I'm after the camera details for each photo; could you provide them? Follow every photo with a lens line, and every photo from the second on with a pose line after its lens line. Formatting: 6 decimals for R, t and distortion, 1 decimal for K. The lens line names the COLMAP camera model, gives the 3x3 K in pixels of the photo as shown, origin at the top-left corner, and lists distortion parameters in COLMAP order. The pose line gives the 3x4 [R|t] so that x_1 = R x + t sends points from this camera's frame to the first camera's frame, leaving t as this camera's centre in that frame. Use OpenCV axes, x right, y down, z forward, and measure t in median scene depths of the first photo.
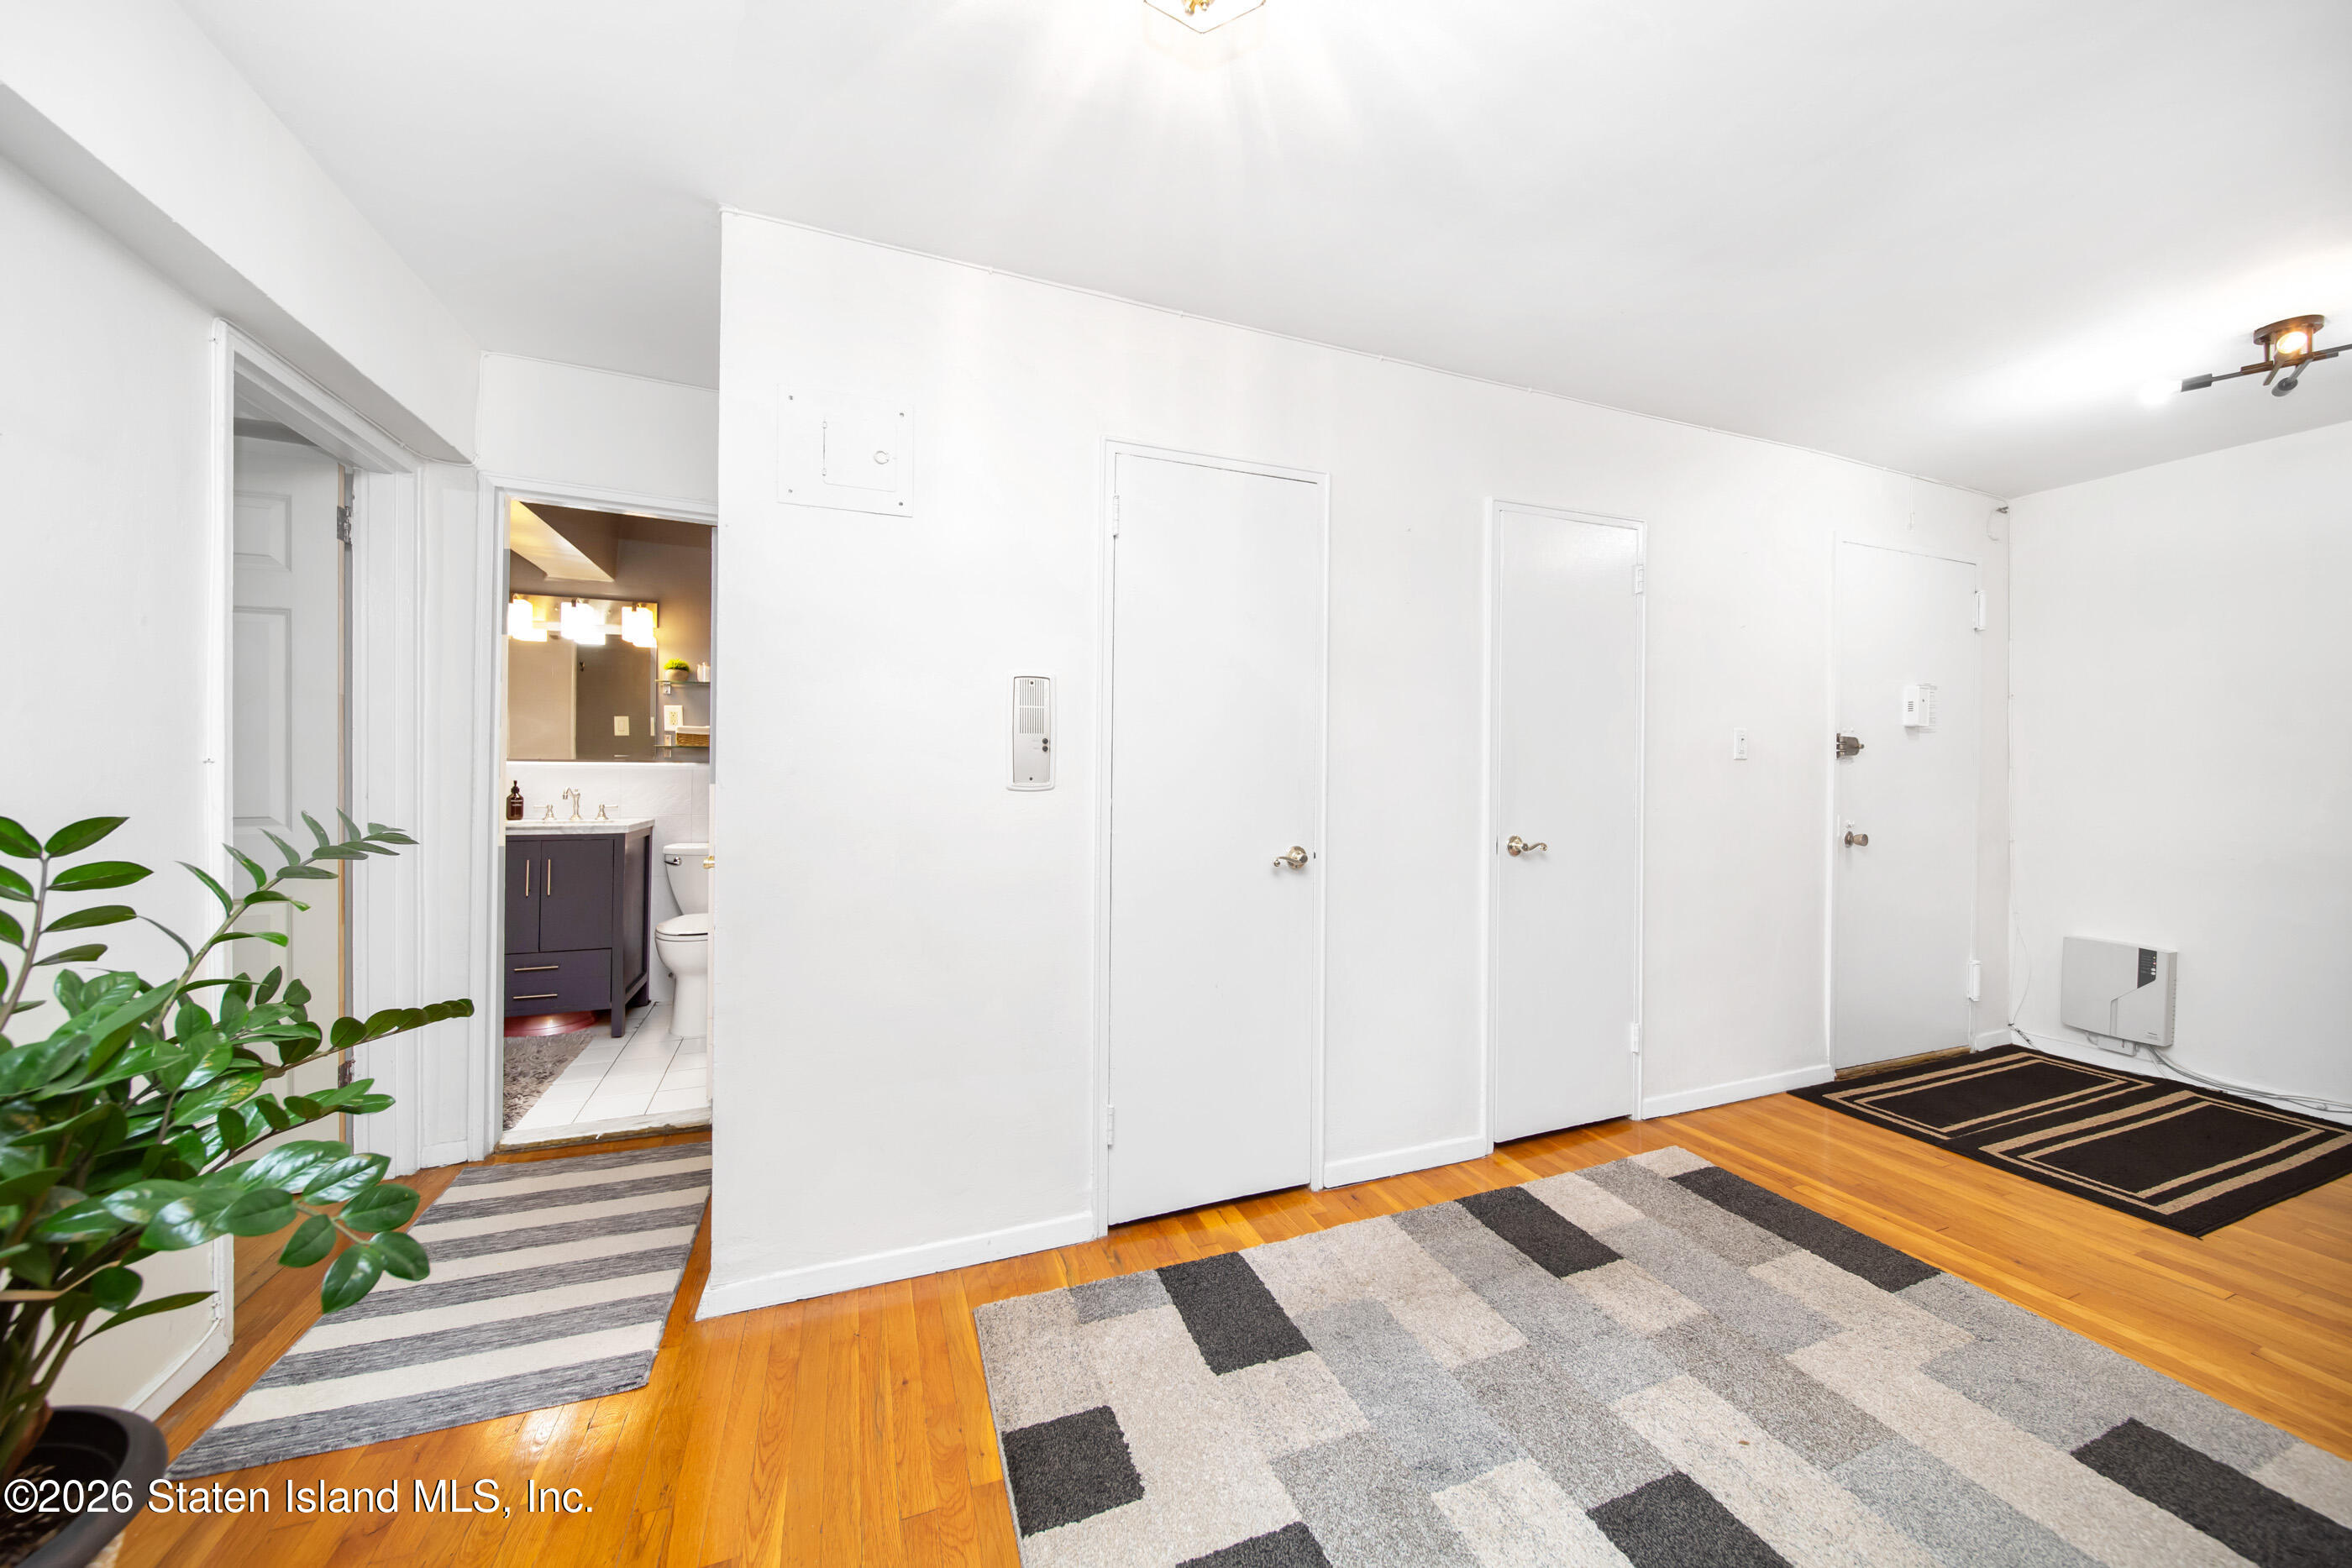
lens RADIAL K [[862.5, 0, 1190.9], [0, 862.5, 763.8], [0, 0, 1]] dist [-0.000838, -0.000110]
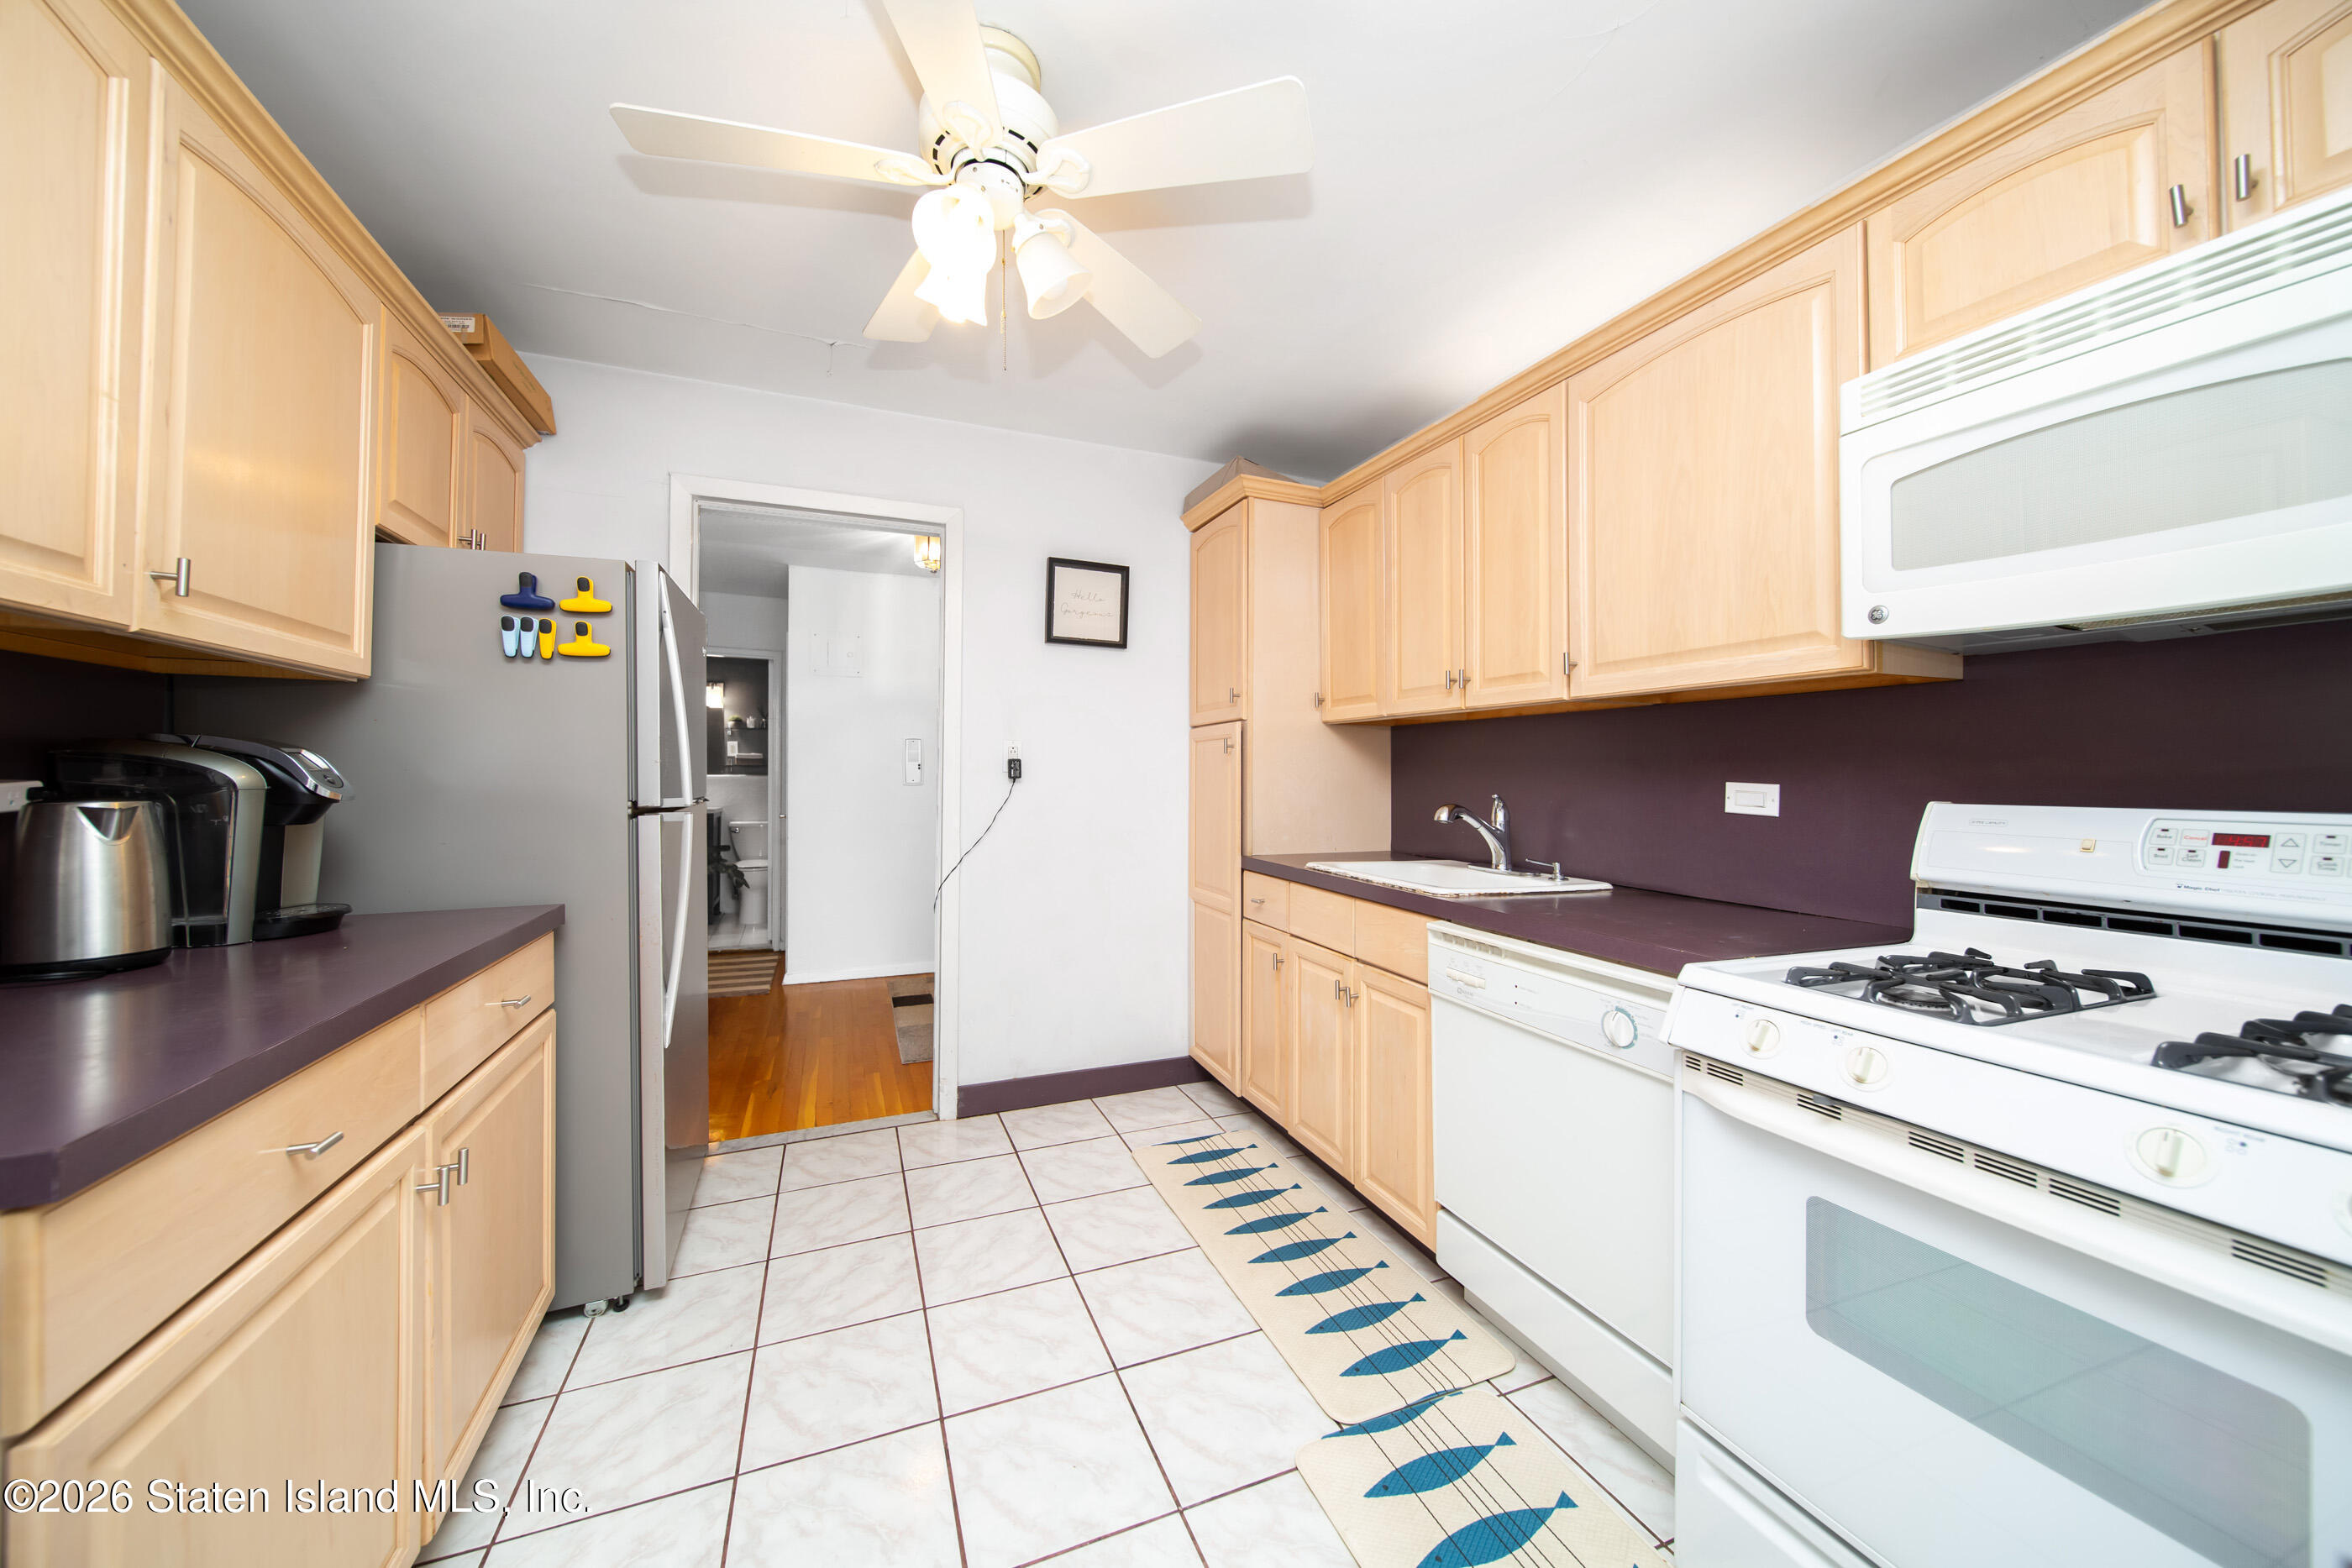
lens RADIAL K [[862.5, 0, 1190.9], [0, 862.5, 763.8], [0, 0, 1]] dist [-0.000838, -0.000110]
pose [[0.999768, -0.005194, 0.020907, 0.307847], [0.005351, 0.999958, -0.007432, -0.005831], [-0.020867, 0.007542, 0.999754, -0.818956]]
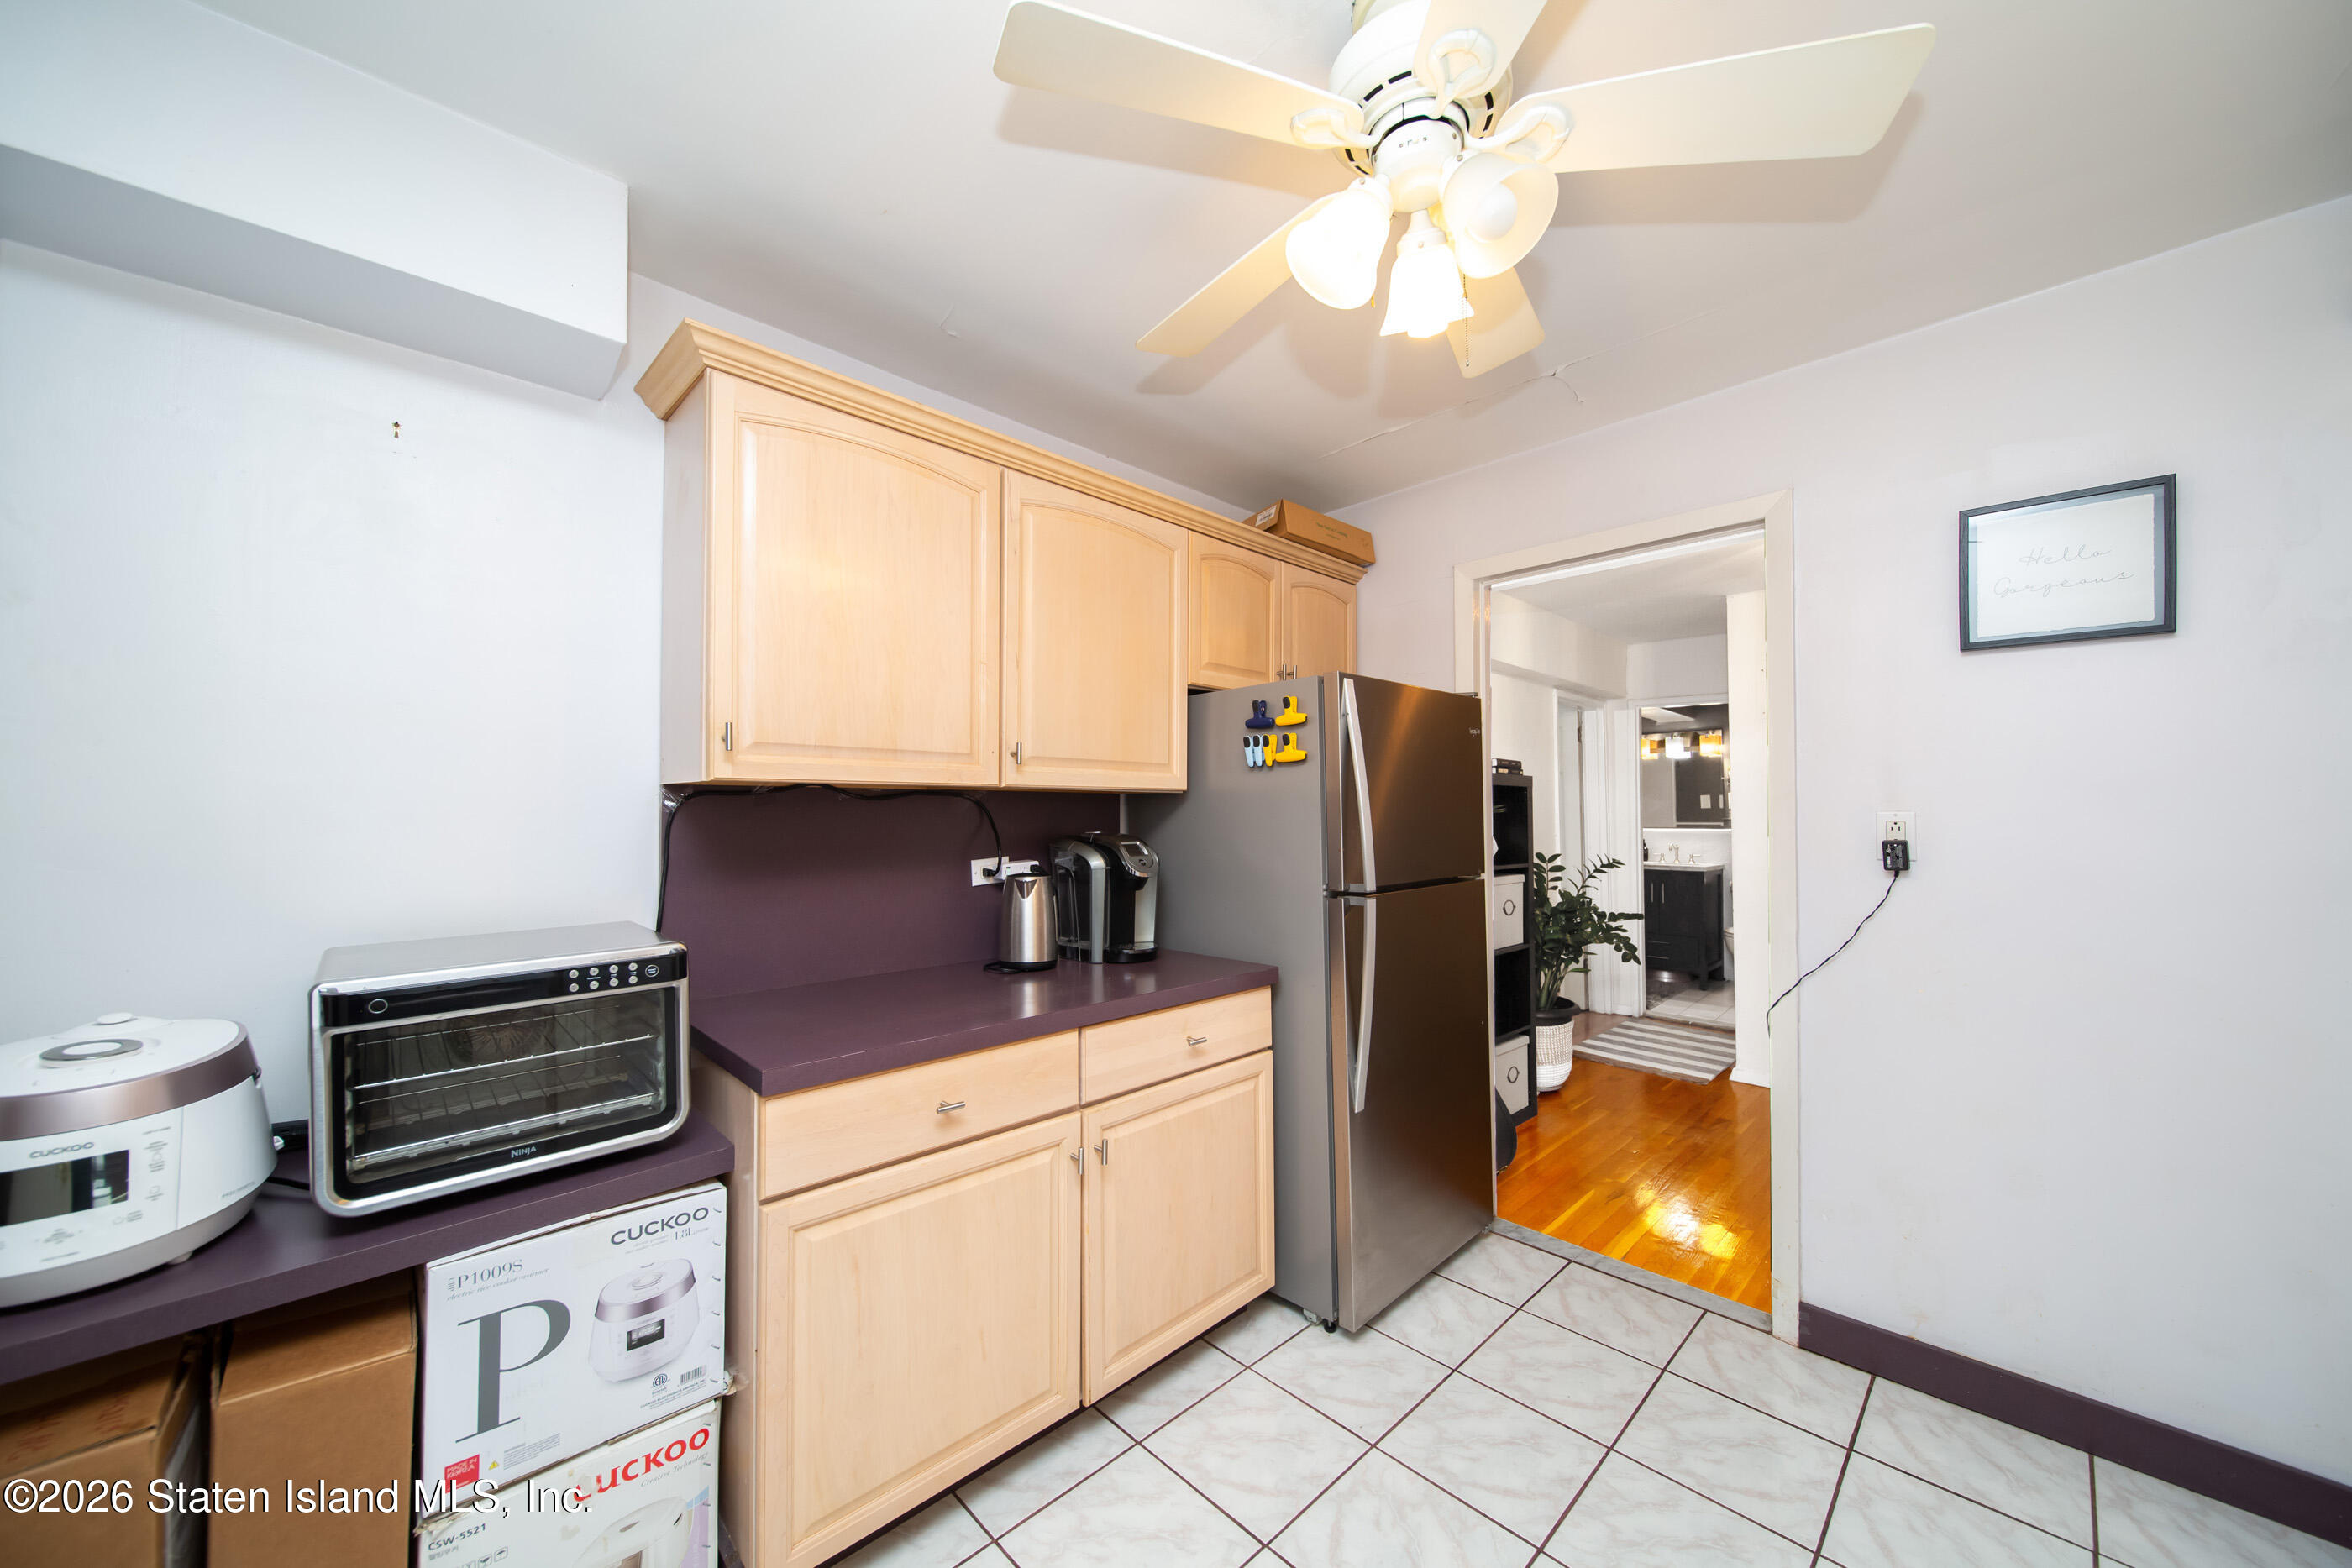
lens RADIAL K [[832.3, 0, 1127.3], [0, 832.3, 795.0], [0, 0, 1]] dist [-0.002147, -0.000186]
pose [[0.356769, -0.029200, -0.933736, 0.460450], [0.009444, 0.999573, -0.027650, -0.034582], [0.934145, 0.001047, 0.356893, -0.633069]]
